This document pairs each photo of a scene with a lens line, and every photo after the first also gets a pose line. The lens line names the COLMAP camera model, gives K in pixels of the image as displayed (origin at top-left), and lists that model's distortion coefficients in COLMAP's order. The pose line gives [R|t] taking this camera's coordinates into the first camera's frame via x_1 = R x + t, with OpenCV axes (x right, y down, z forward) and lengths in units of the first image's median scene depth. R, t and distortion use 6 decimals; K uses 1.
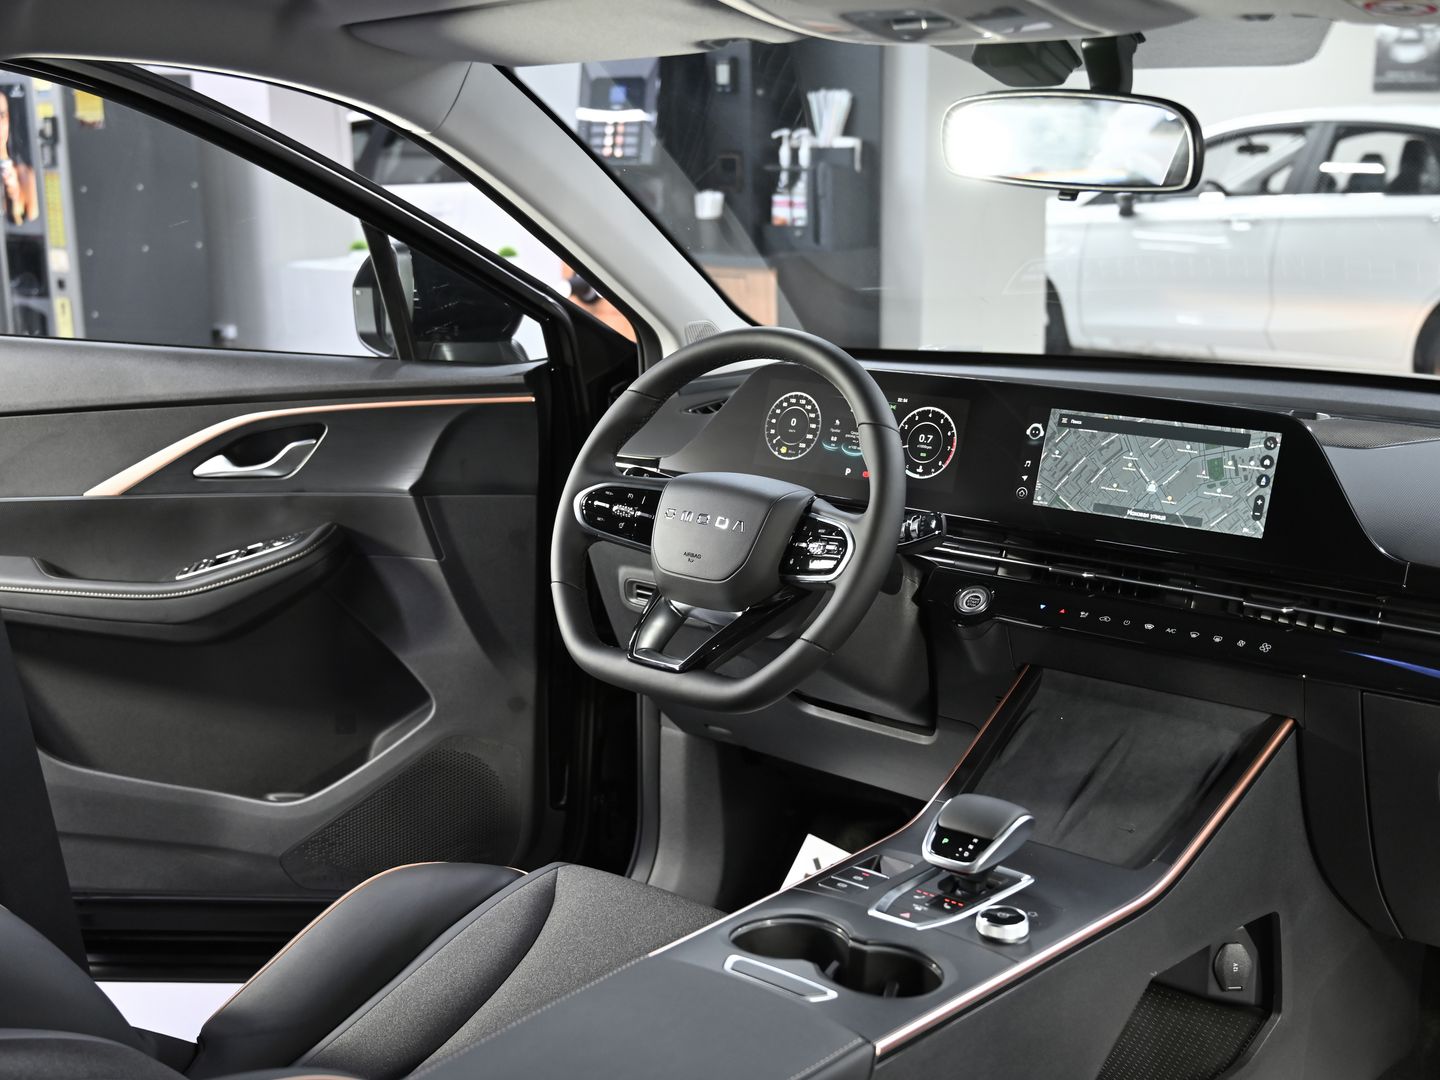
lens RADIAL K [[1712.2, 0, 726.5], [0, 1712.2, 539.5], [0, 0, 1]] dist [-0.013957, 0.000000]
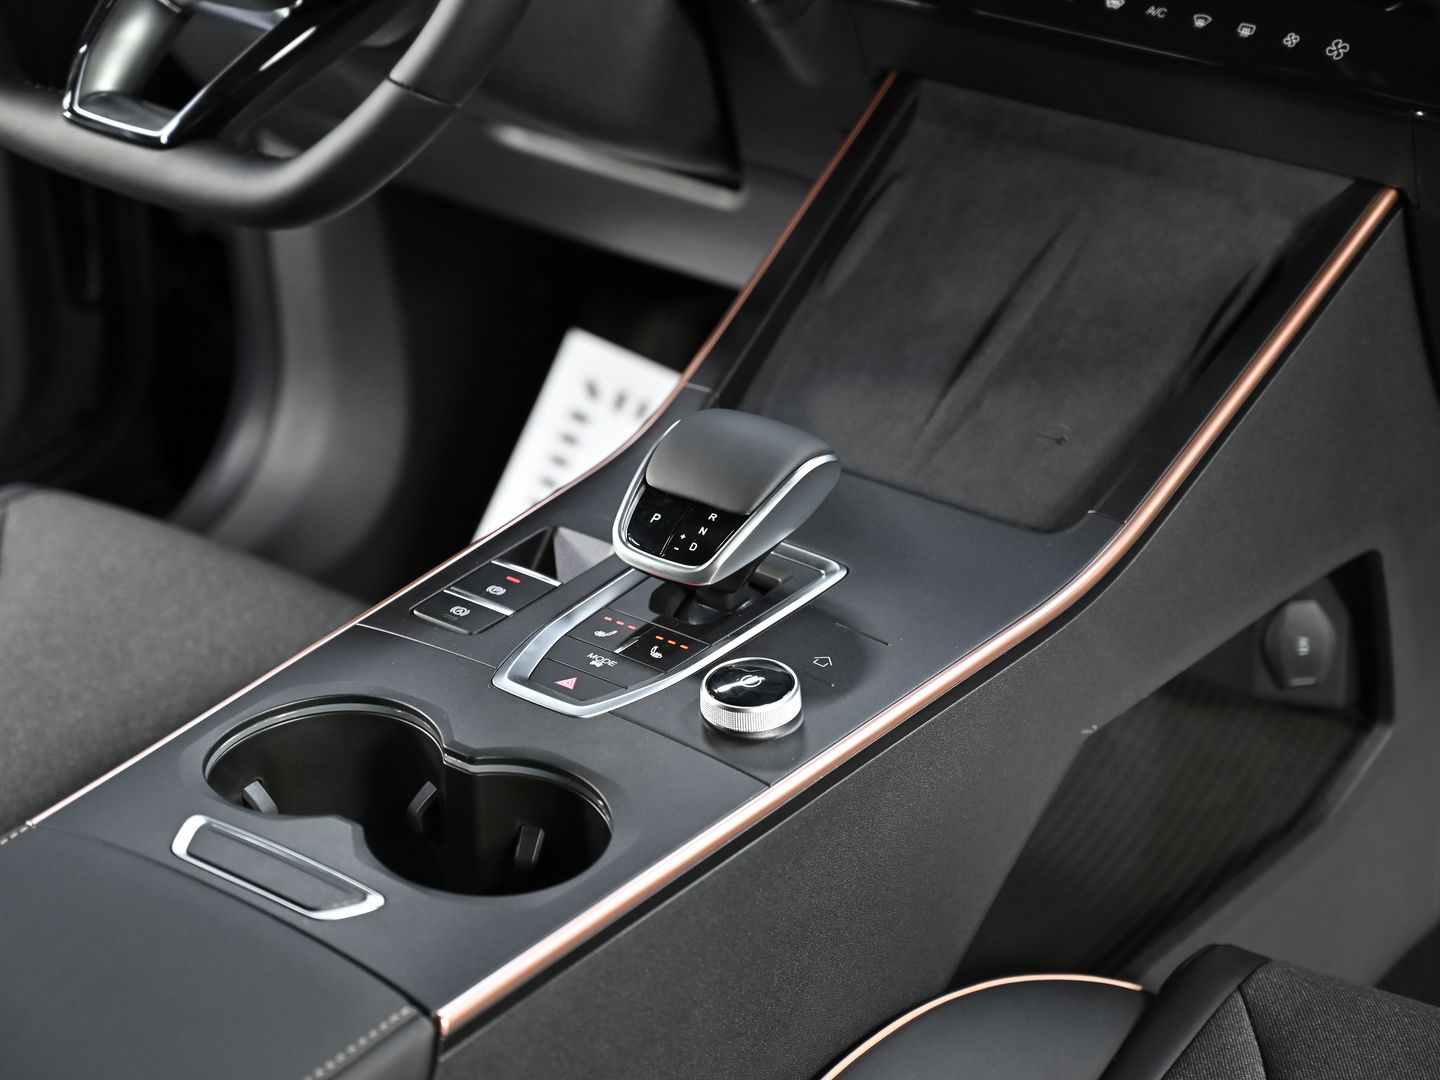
lens RADIAL K [[3253.5, 0, 709.3], [0, 3253.5, 531.5], [0, 0, 1]] dist [-0.015238, 0.000000]
pose [[0.998108, -0.061479, 0.001024, 0.110589], [0.058270, 0.951054, 0.303480, -0.083782], [-0.019631, -0.302846, 0.952837, 0.072426]]
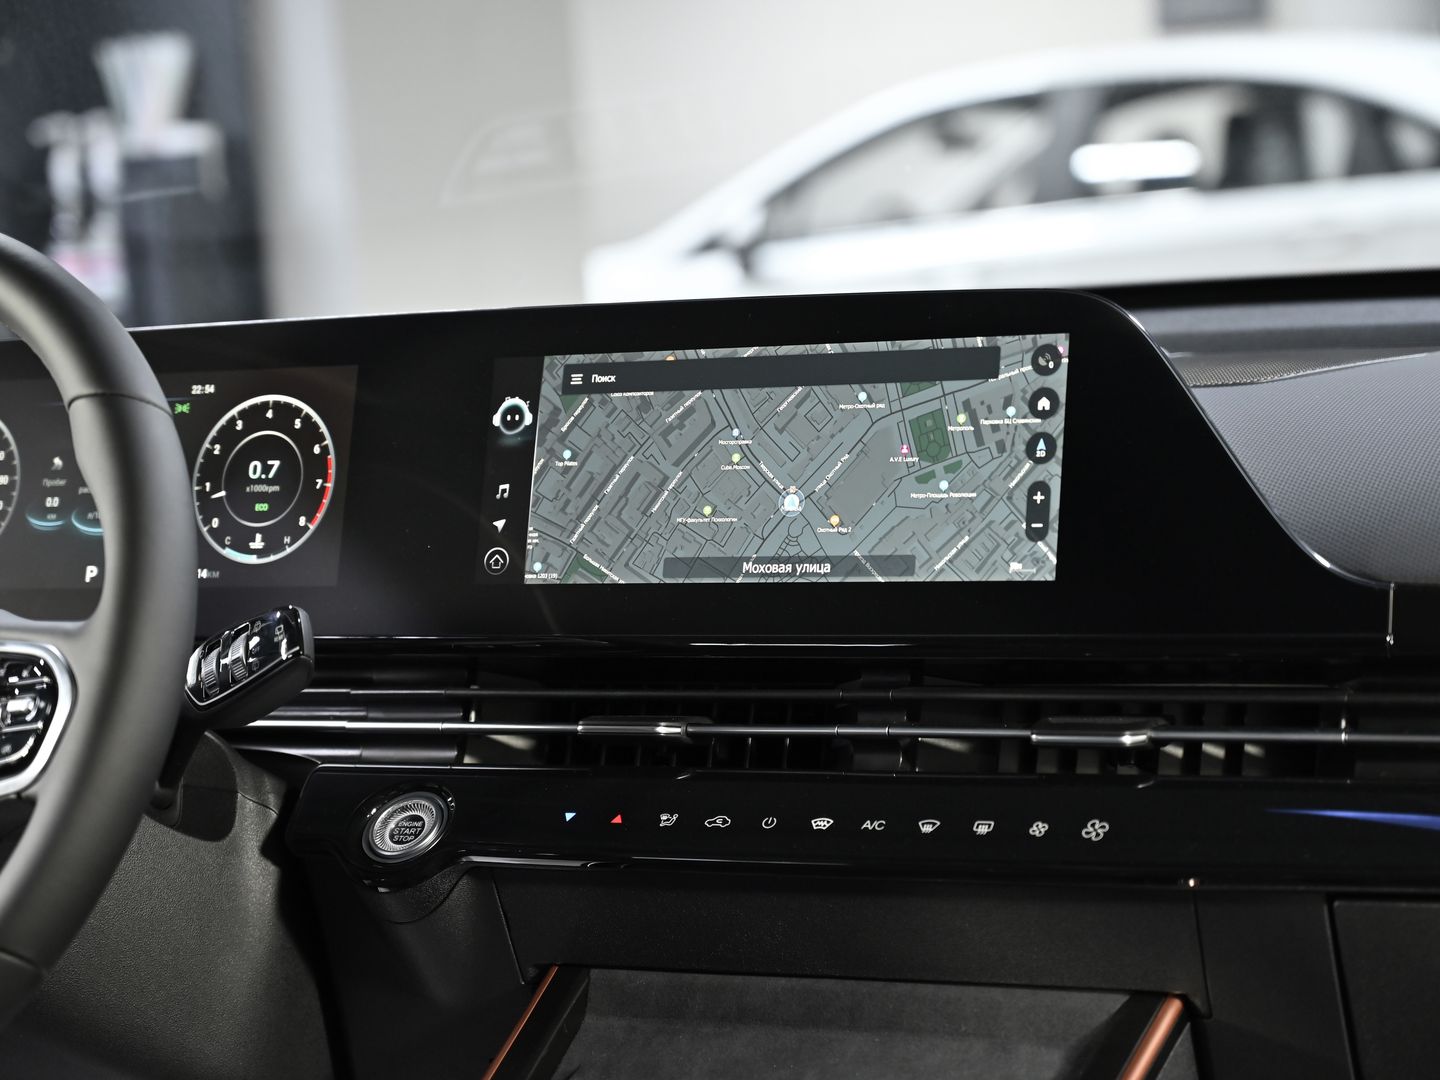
lens RADIAL K [[3253.5, 0, 723.4], [0, 3253.5, 540.0], [0, 0, 1]] dist [-0.015238, 0.000000]
pose [[0.974120, -0.088329, 0.208056, 0.059609], [0.114140, 0.986729, -0.115492, 0.064494], [-0.195094, 0.136251, 0.971275, 0.208018]]
